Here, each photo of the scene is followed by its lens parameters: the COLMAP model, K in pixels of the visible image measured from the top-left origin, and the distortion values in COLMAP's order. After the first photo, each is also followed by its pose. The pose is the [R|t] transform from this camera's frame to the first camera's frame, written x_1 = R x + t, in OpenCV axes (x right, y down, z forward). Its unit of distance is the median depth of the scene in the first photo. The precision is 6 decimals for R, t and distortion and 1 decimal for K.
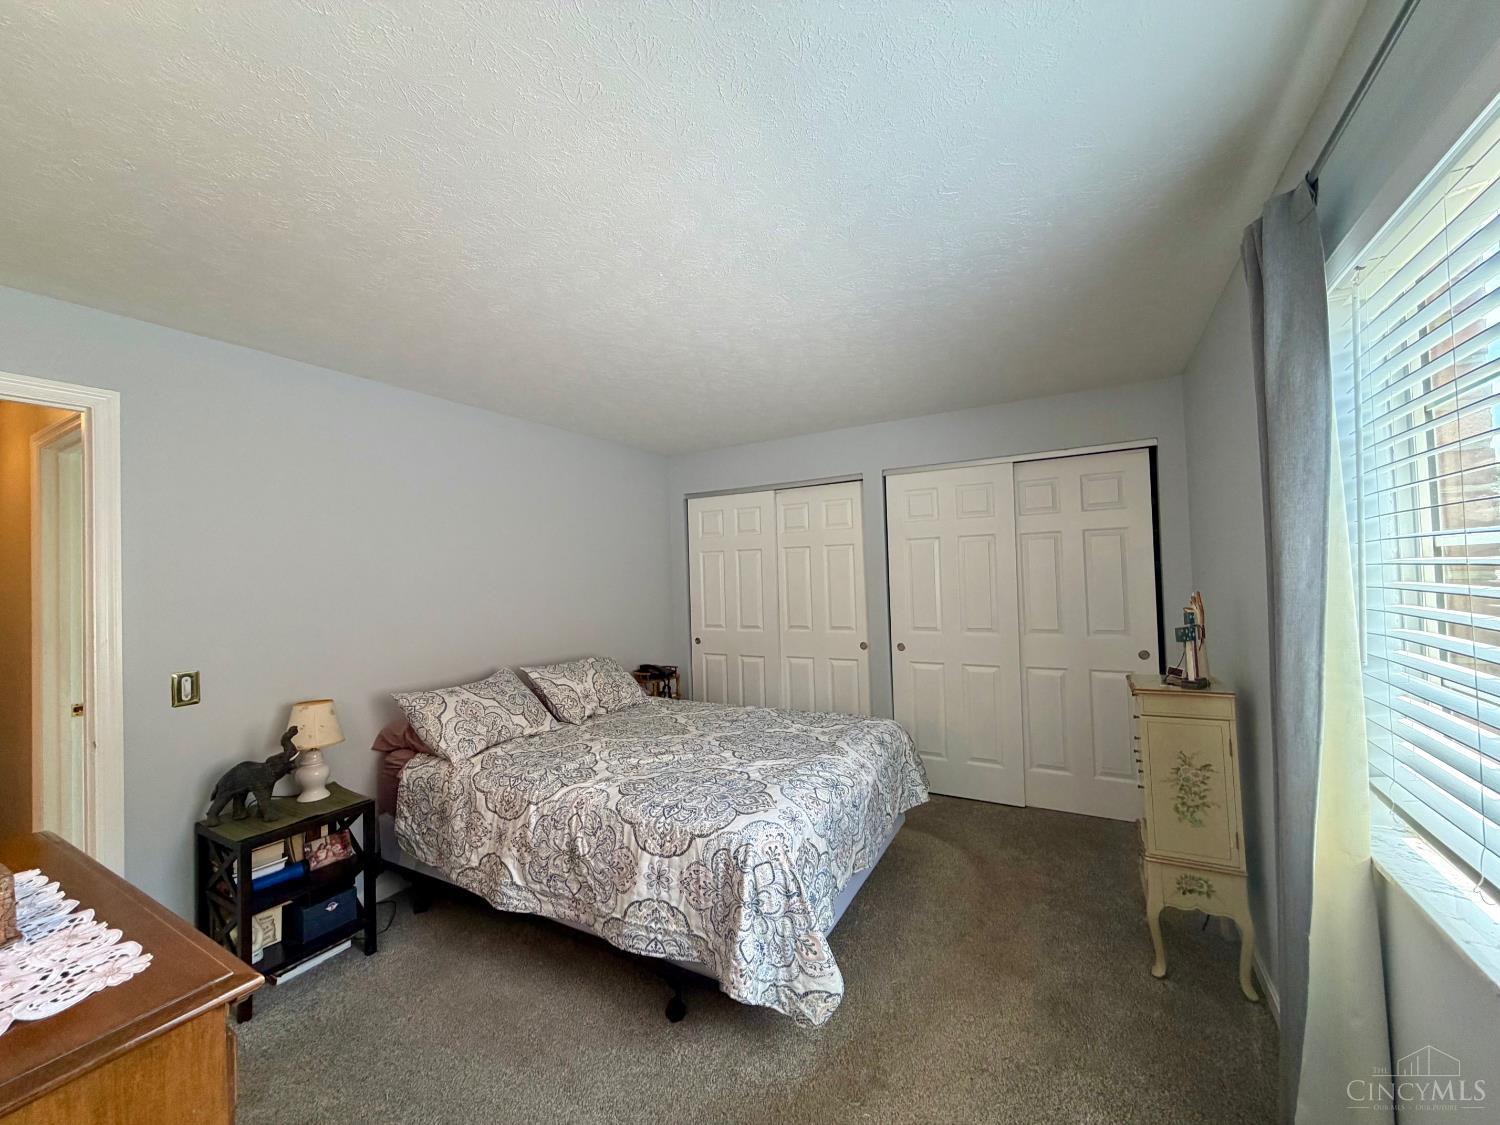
lens RADIAL K [[597.7, 0, 745.1], [0, 597.7, 563.0], [0, 0, 1]] dist [0.001142, -0.000186]
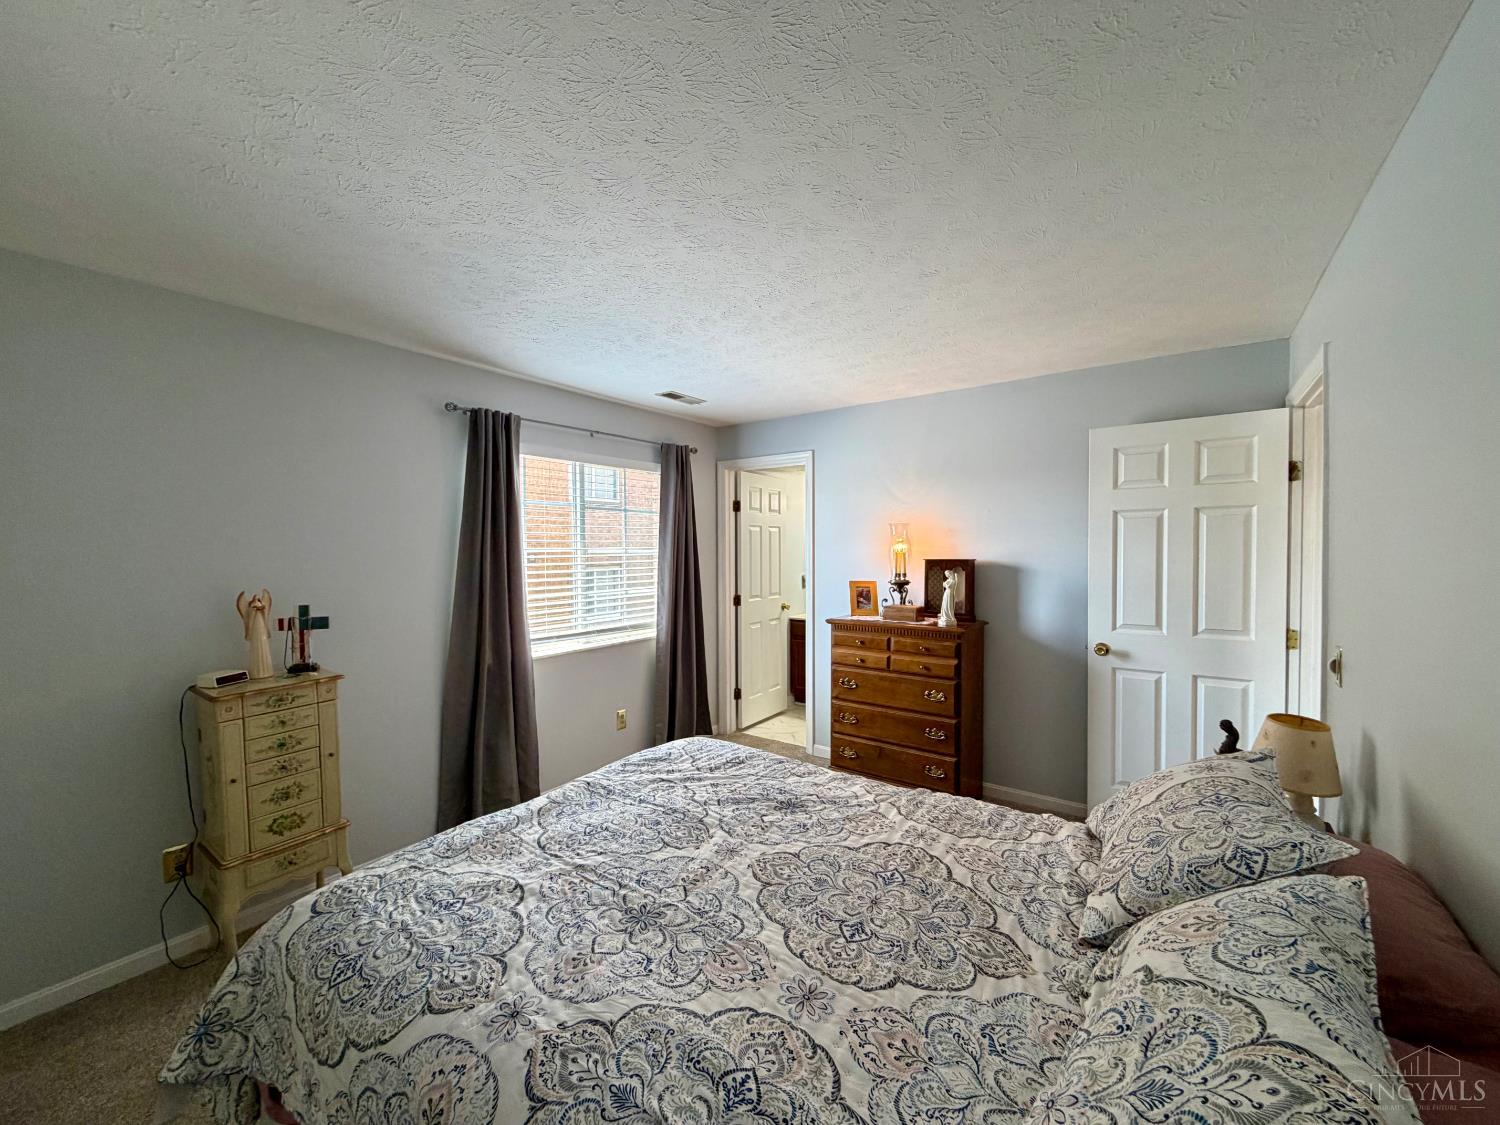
lens RADIAL K [[597.7, 0, 745.1], [0, 597.7, 563.0], [0, 0, 1]] dist [0.001142, -0.000186]
pose [[-0.993857, 0.036456, 0.104494, -0.196159], [0.037044, 0.999307, 0.003698, 0.028571], [-0.104287, 0.007547, -0.994519, 1.980057]]
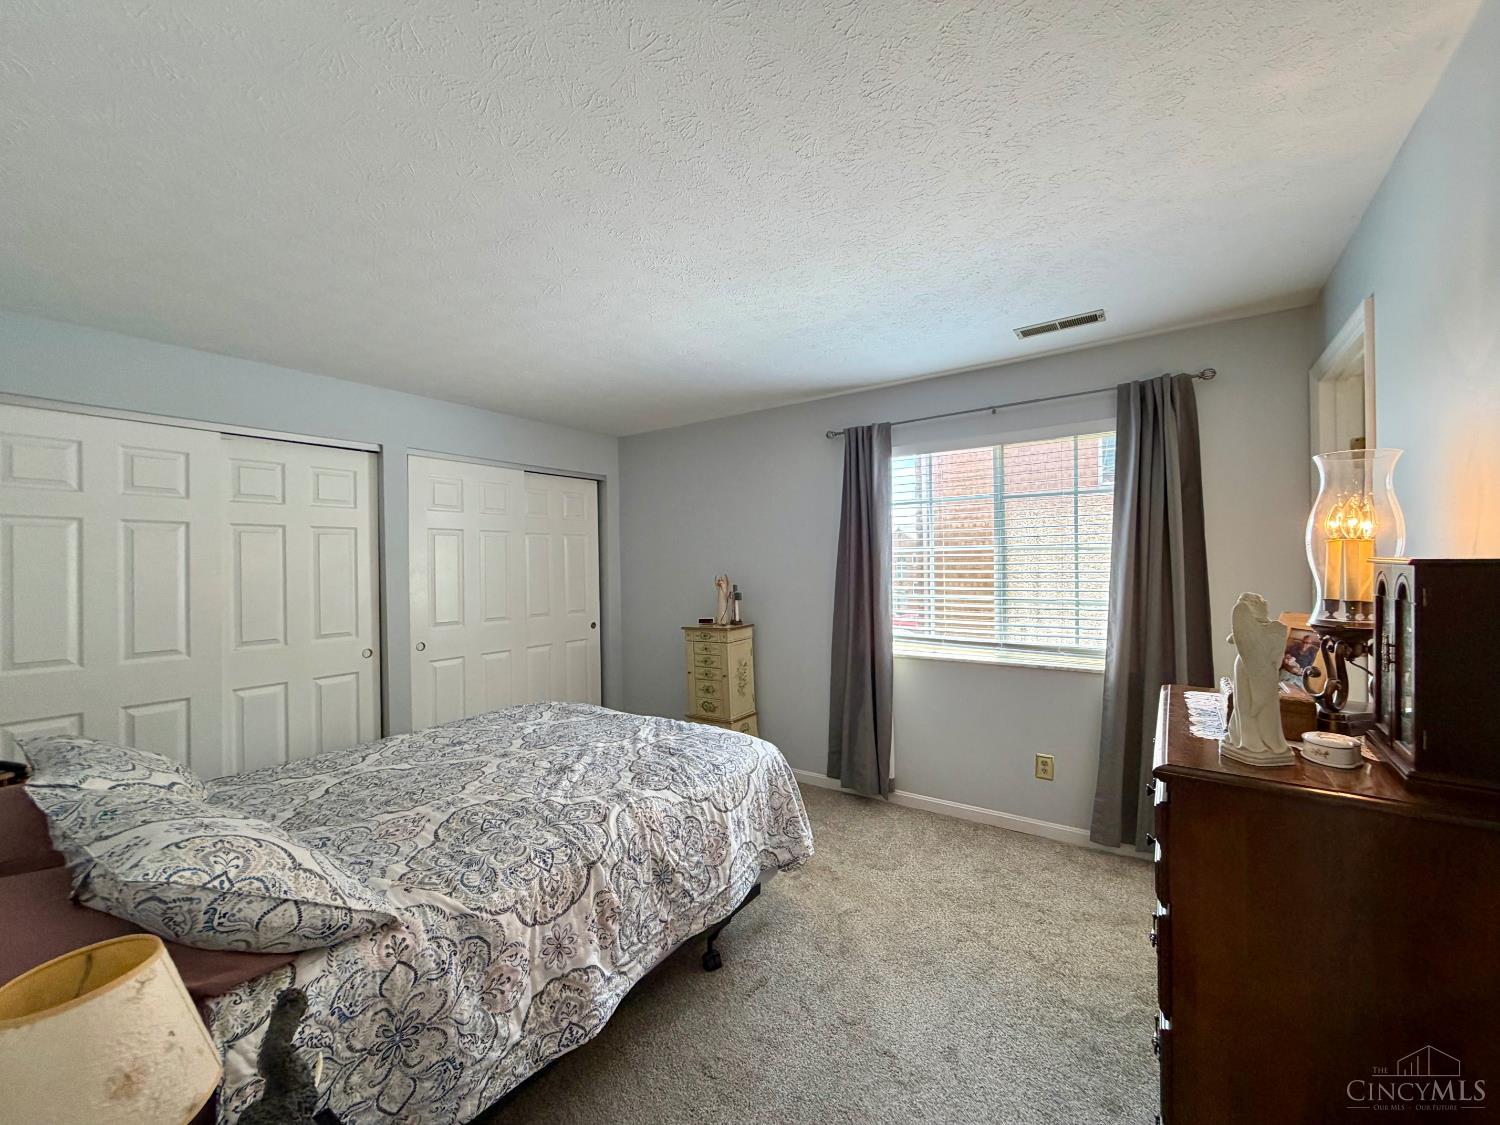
lens RADIAL K [[597.7, 0, 745.1], [0, 597.7, 563.0], [0, 0, 1]] dist [0.001142, -0.000186]
pose [[0.090639, 0.028399, 0.995479, -1.091136], [-0.007876, 0.999583, -0.027799, 0.064013], [-0.995853, -0.005321, 0.090825, 0.778093]]
